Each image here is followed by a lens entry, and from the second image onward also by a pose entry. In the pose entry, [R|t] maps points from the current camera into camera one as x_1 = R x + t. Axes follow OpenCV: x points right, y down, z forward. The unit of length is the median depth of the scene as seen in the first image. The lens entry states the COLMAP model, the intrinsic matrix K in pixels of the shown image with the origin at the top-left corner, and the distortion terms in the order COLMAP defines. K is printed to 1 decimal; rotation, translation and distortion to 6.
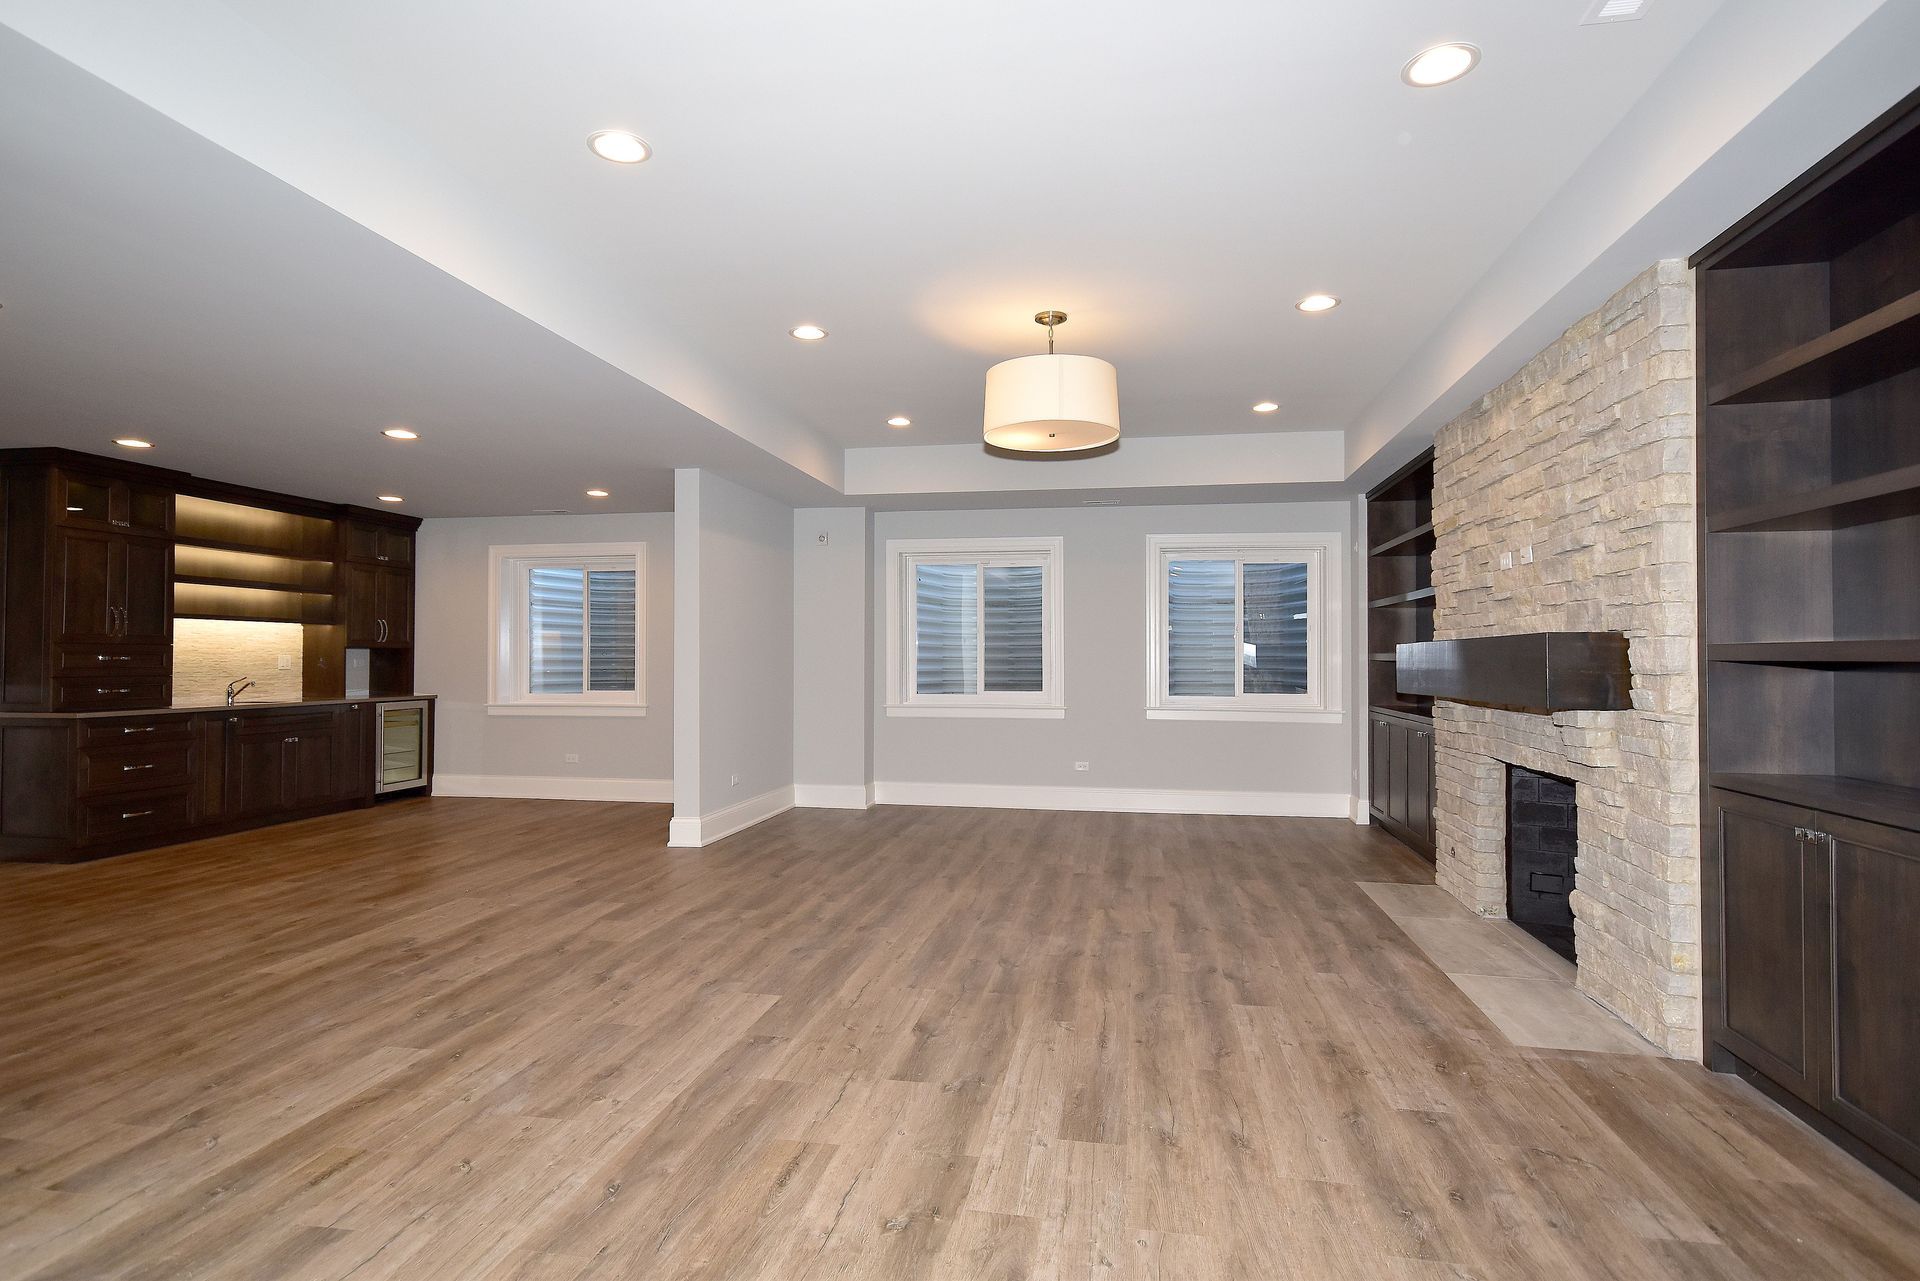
lens RADIAL K [[932.0, 0, 959.0], [0, 932.0, 644.2], [0, 0, 1]] dist [0.016925, -0.006941]
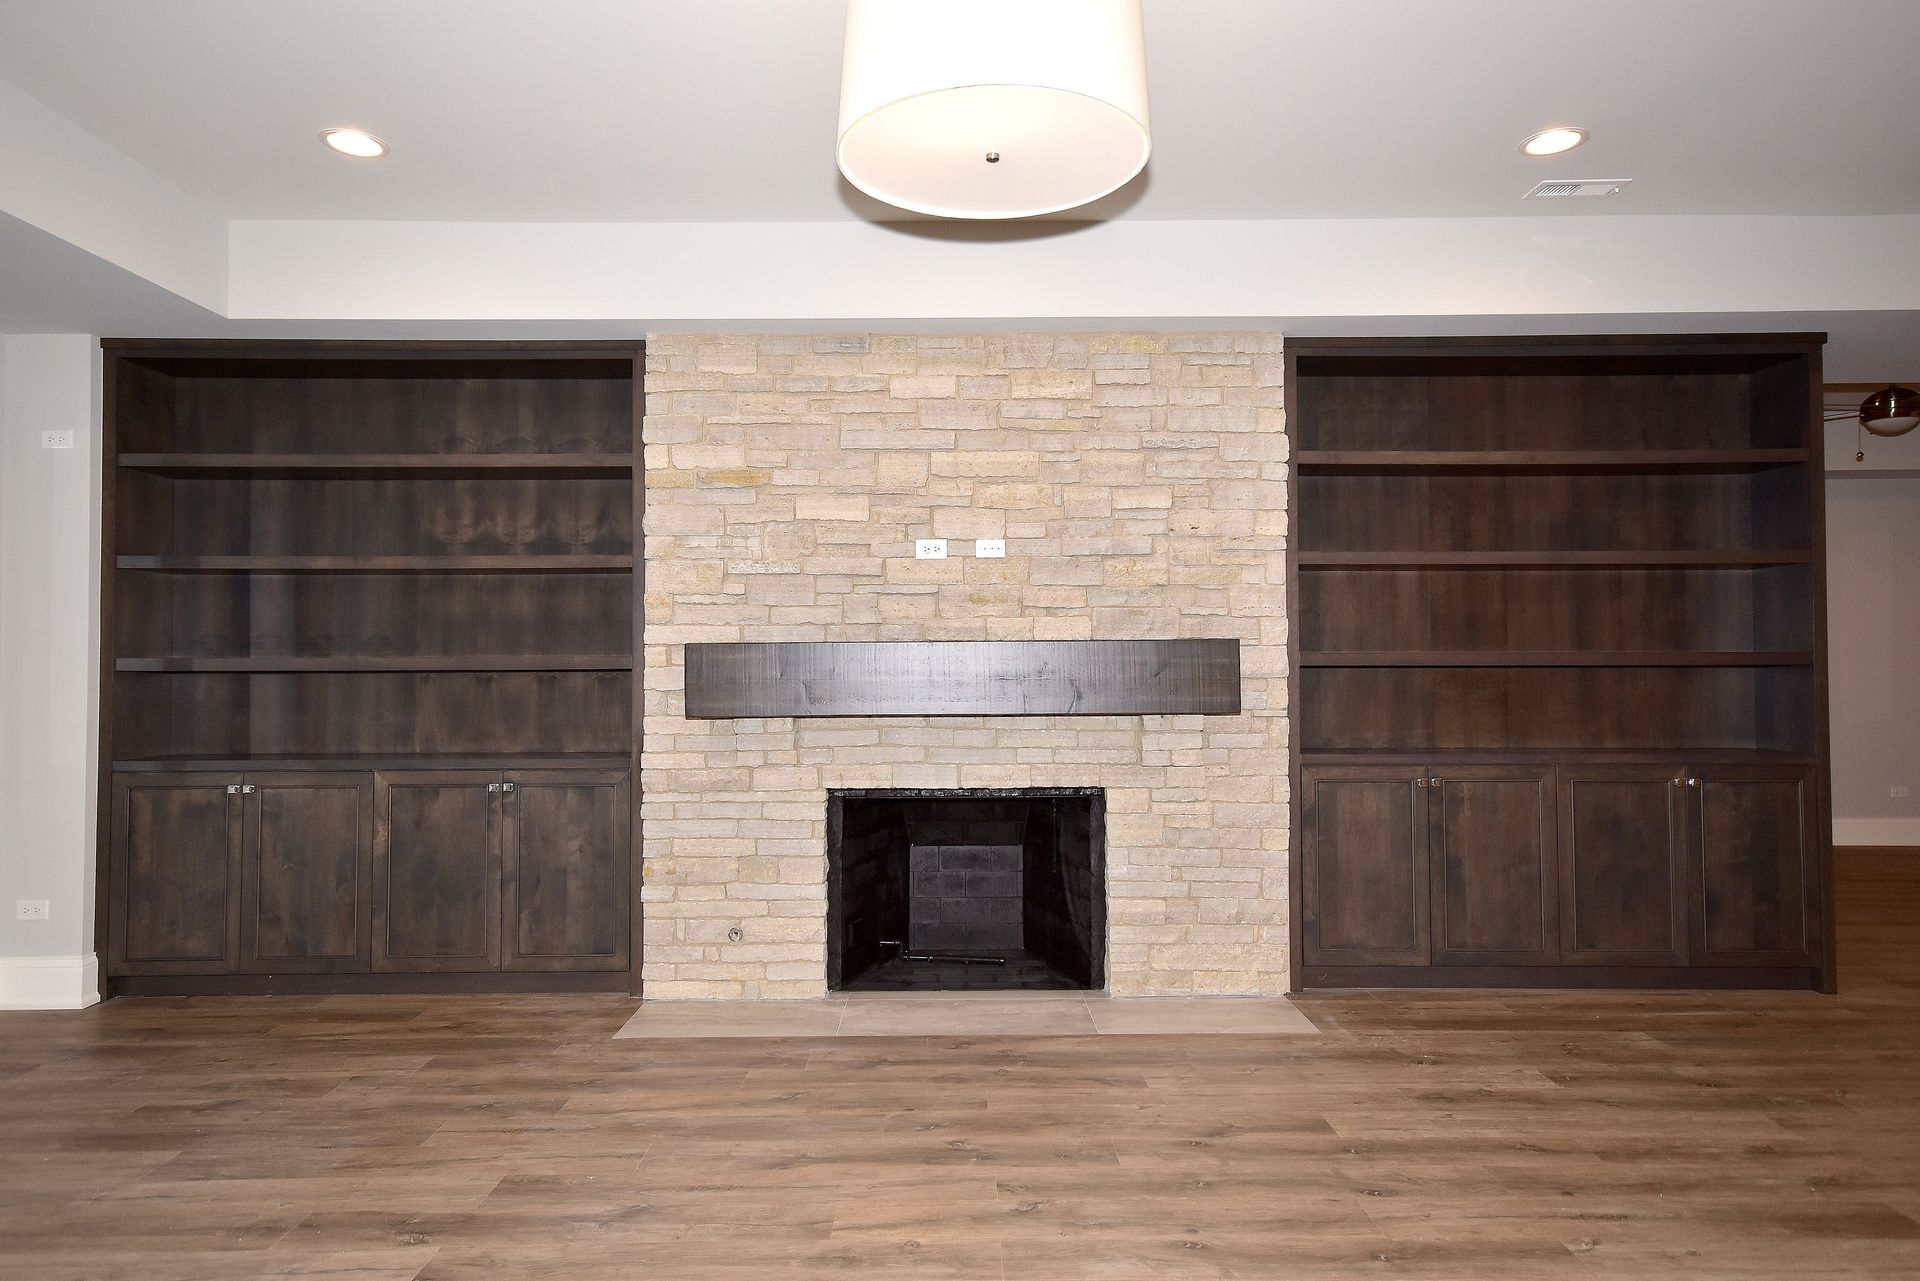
lens RADIAL K [[1163.7, 0, 958.4], [0, 1163.7, 645.4], [0, 0, 1]] dist [0.025068, 0.001695]
pose [[-0.156308, 0.010969, 0.987647, -0.548091], [-0.011585, 0.999849, -0.012938, 0.011542], [-0.987640, -0.013464, -0.156157, 1.367815]]
